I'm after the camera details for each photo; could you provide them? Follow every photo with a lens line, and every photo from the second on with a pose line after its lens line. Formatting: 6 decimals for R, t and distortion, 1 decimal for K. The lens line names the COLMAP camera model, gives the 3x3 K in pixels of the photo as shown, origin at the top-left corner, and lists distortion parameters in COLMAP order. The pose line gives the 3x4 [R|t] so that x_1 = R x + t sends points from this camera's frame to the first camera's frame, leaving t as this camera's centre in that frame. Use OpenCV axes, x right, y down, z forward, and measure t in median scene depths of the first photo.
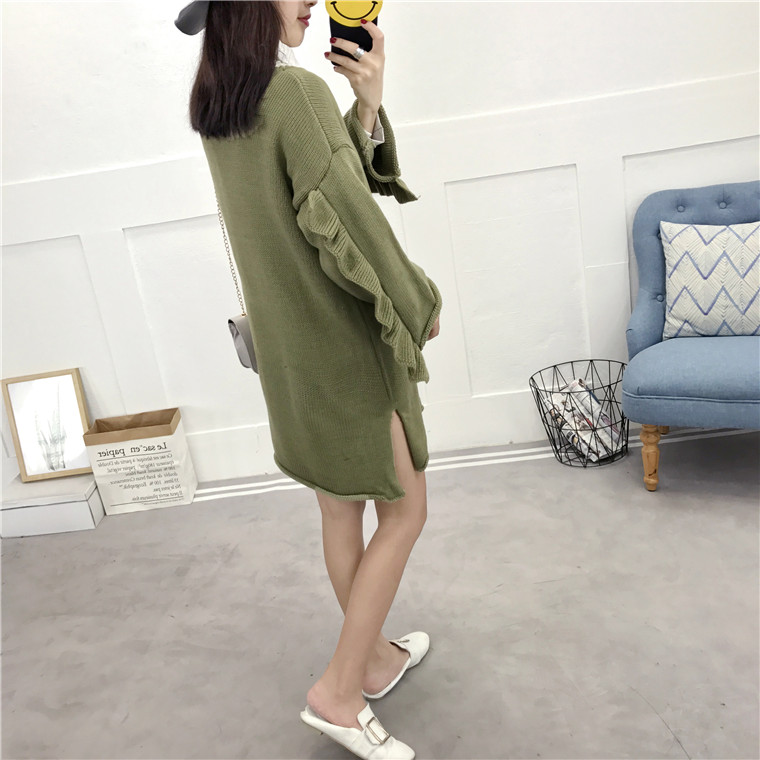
lens RADIAL K [[961.8, 0, 379.1], [0, 961.8, 402.0], [0, 0, 1]] dist [0.010538, -0.029543]
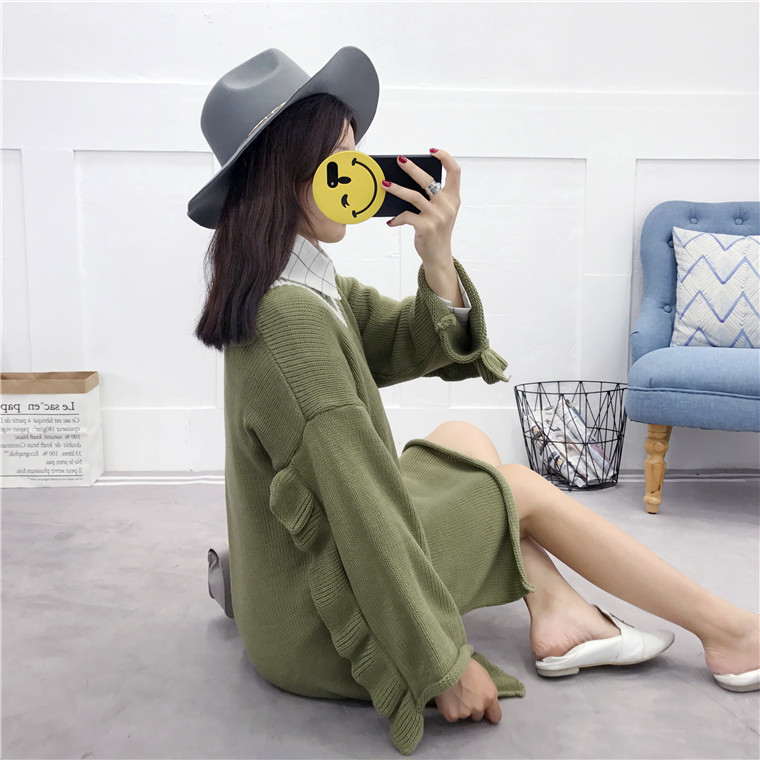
lens RADIAL K [[930.4, 0, 398.4], [0, 930.4, 381.6], [0, 0, 1]] dist [0.124346, -0.477051]
pose [[0.985729, 0.140581, 0.092605, -0.027473], [-0.114966, 0.964018, -0.239693, 0.198229], [-0.122969, 0.225625, 0.966422, 0.204089]]
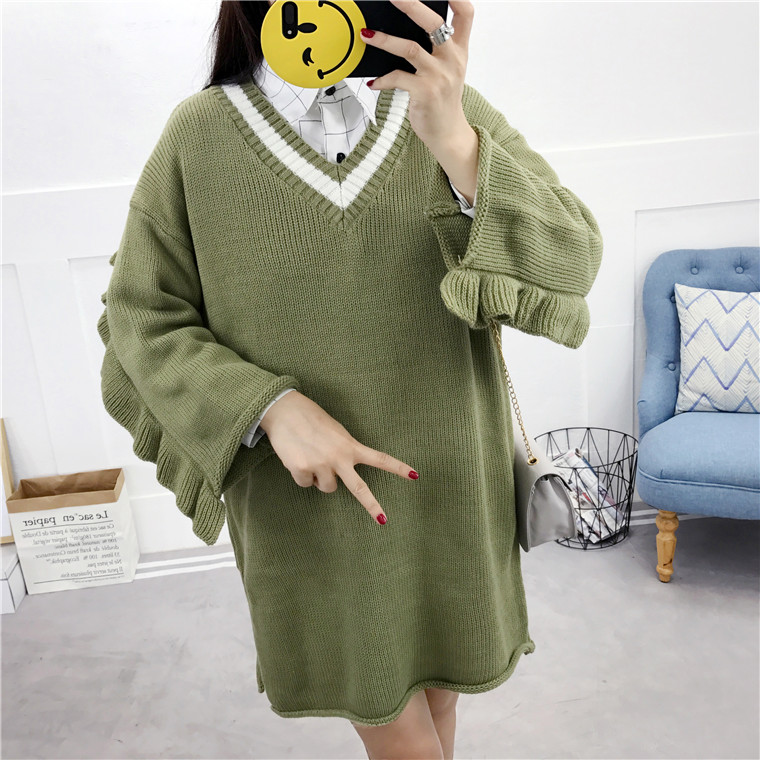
lens RADIAL K [[945.7, 0, 385.5], [0, 945.7, 371.9], [0, 0, 1]] dist [0.006833, 0.021596]
pose [[0.991559, 0.036490, 0.124412, -0.091695], [-0.031157, 0.998521, -0.044547, -0.055043], [-0.125854, 0.040295, 0.991230, 0.142485]]
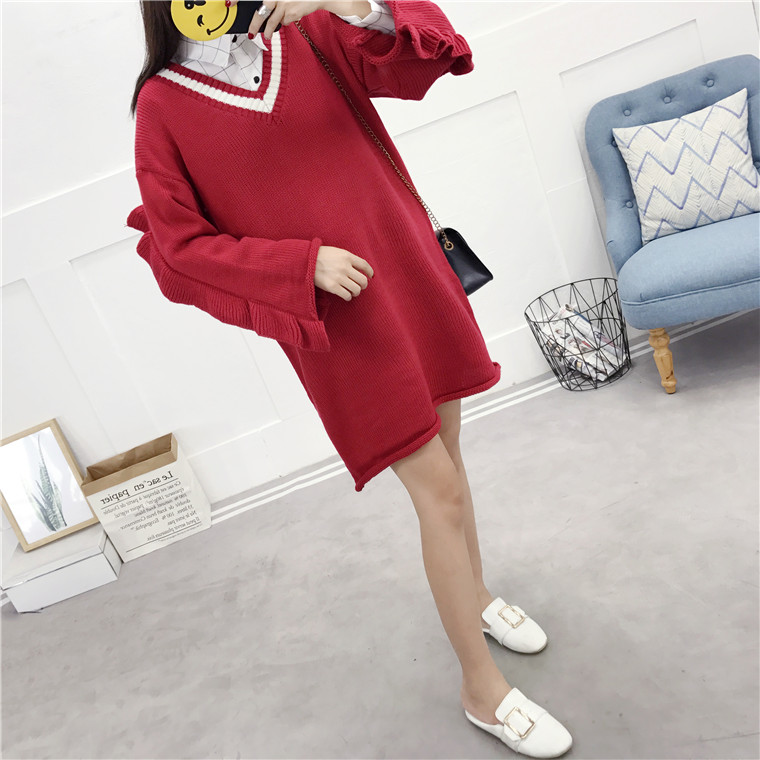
lens RADIAL K [[958.2, 0, 380.9], [0, 958.2, 391.1], [0, 0, 1]] dist [0.016188, -0.015728]
pose [[0.964393, -0.243351, 0.103570, -0.107283], [0.243116, 0.969880, 0.015084, 0.001779], [-0.104121, 0.010633, 0.994508, 0.041513]]
